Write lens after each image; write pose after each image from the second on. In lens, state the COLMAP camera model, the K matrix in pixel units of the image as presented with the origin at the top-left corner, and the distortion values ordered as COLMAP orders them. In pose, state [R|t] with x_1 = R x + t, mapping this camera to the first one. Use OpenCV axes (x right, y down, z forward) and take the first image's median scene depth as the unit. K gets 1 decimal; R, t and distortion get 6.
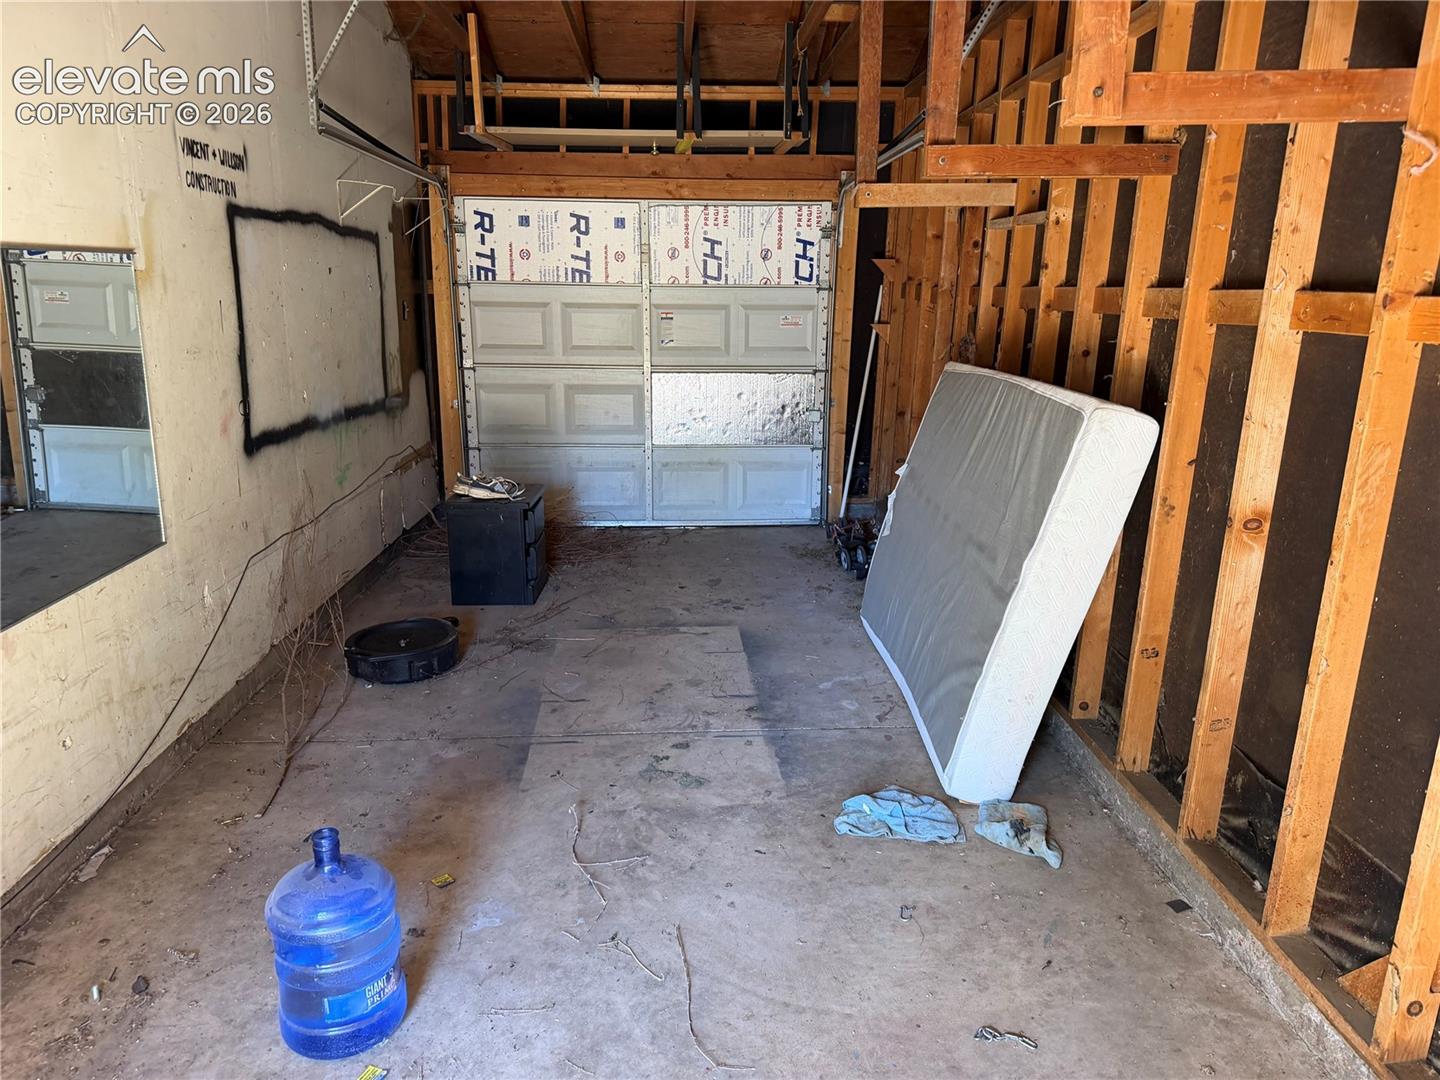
lens RADIAL K [[1014.6, 0, 716.5], [0, 1014.6, 547.3], [0, 0, 1]] dist [0.095557, -0.120425]
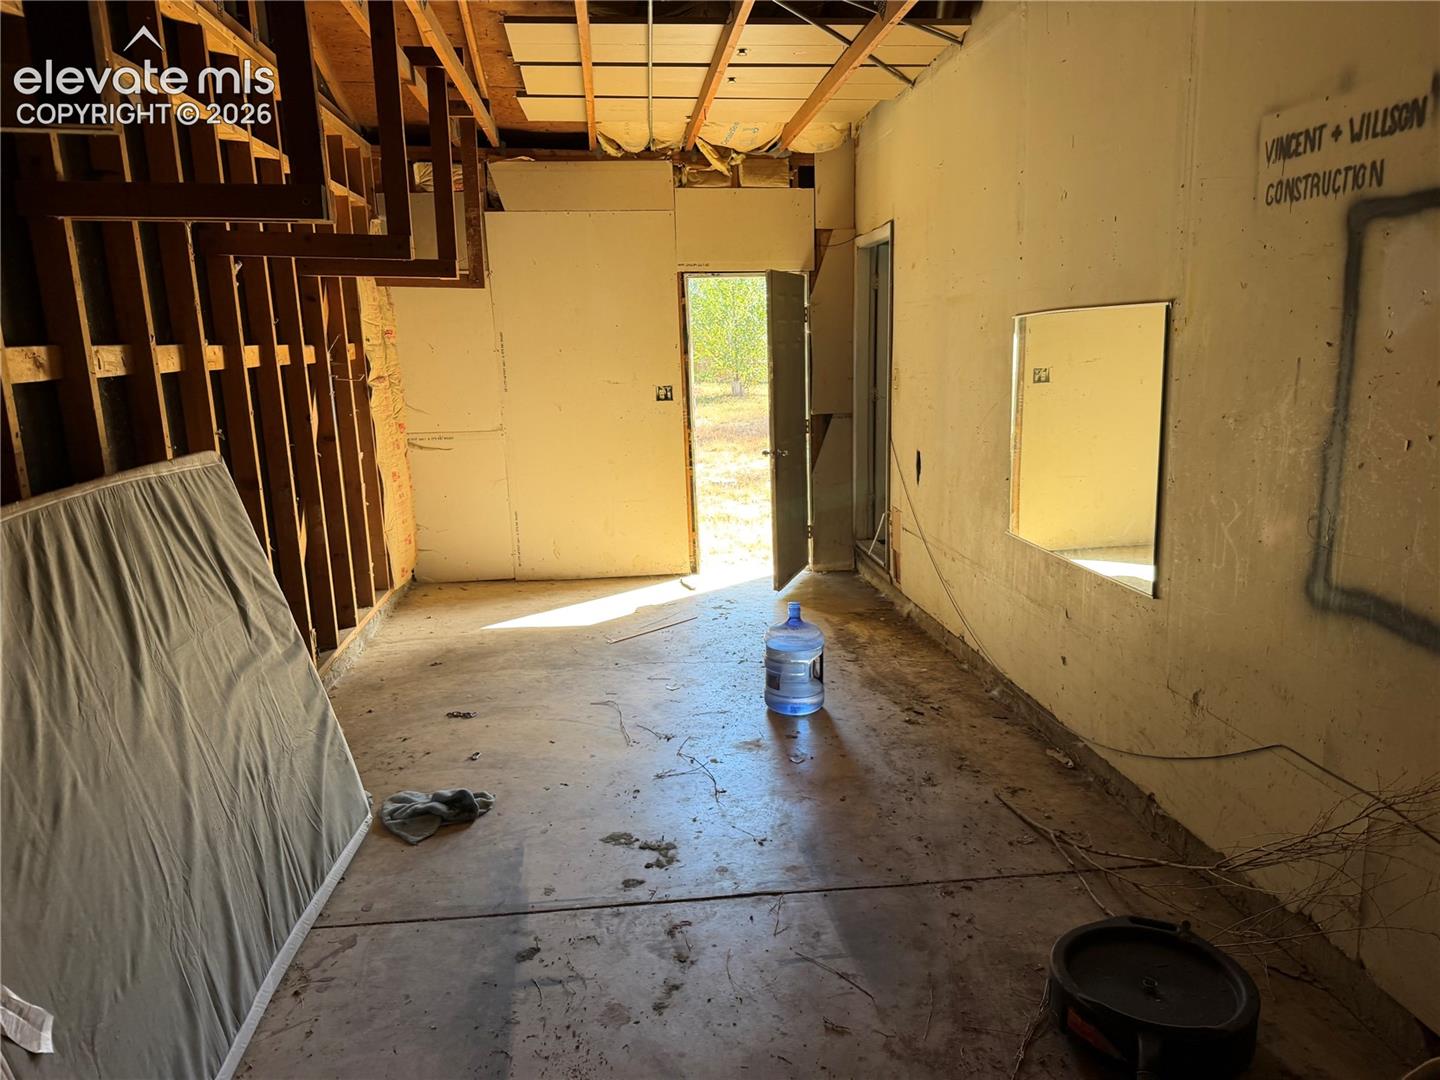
lens RADIAL K [[1014.6, 0, 716.5], [0, 1014.6, 547.3], [0, 0, 1]] dist [0.095557, -0.120425]
pose [[-0.997633, 0.025363, -0.063917, -0.058226], [-0.004985, 0.900376, 0.435084, -0.433290], [0.068584, 0.434373, -0.898118, 1.687379]]
